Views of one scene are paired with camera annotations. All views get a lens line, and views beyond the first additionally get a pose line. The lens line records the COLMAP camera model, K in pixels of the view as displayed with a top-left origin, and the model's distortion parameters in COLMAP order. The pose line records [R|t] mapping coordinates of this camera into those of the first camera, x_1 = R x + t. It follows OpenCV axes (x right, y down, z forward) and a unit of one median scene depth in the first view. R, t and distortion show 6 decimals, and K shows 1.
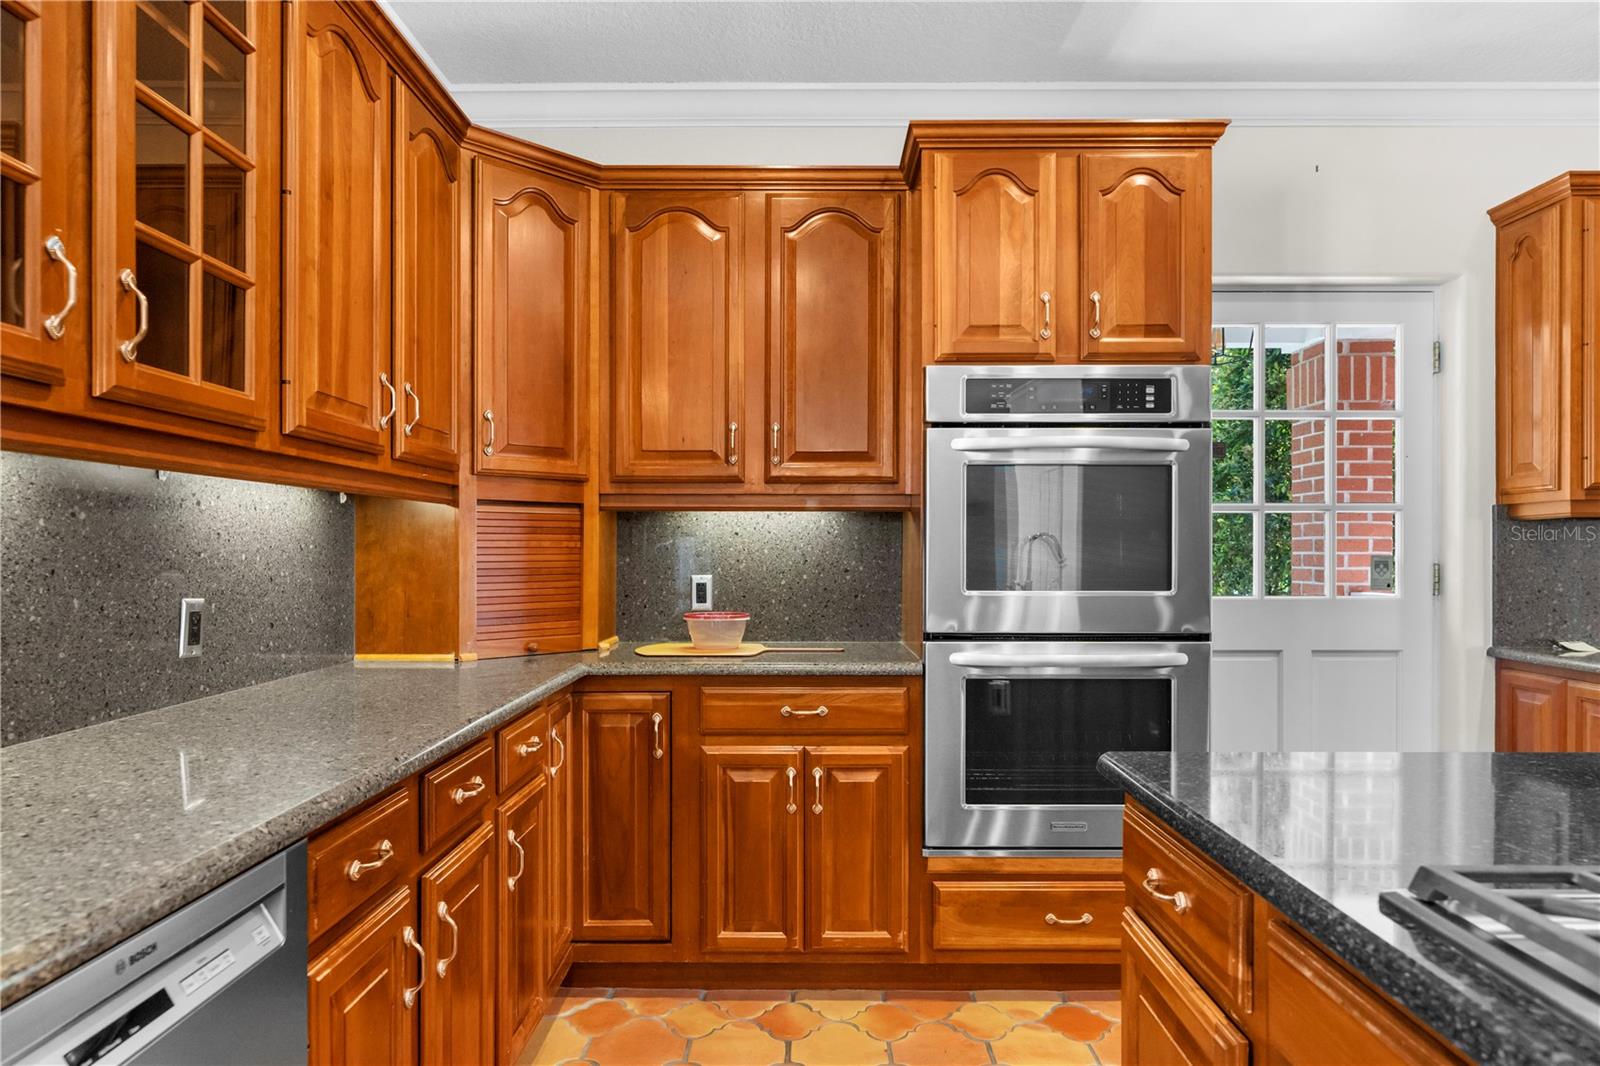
lens RADIAL K [[983.8, 0, 796.7], [0, 983.8, 547.2], [0, 0, 1]] dist [-0.016909, 0.000228]
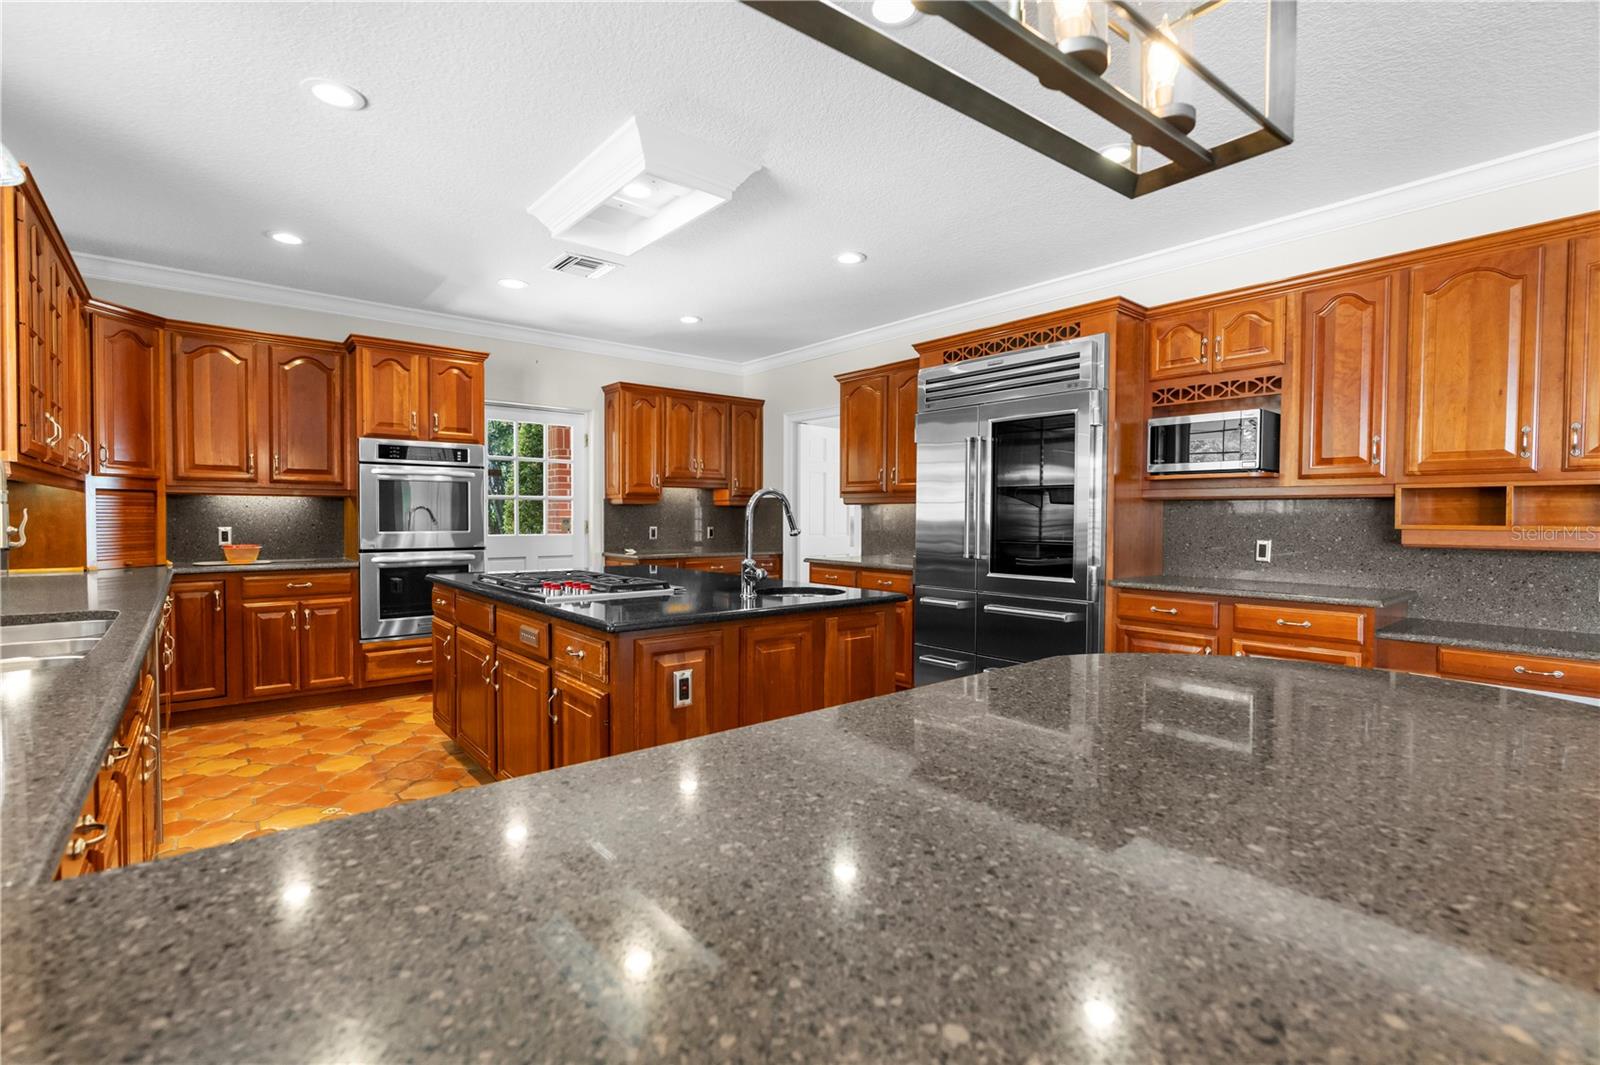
lens RADIAL K [[731.5, 0, 797.6], [0, 731.5, 534.3], [0, 0, 1]] dist [-0.002356, 0.000523]
pose [[0.760859, -0.013438, 0.648778, -0.210678], [-0.005046, 0.999633, 0.026623, -0.002546], [-0.648897, -0.023531, 0.760512, -1.035018]]
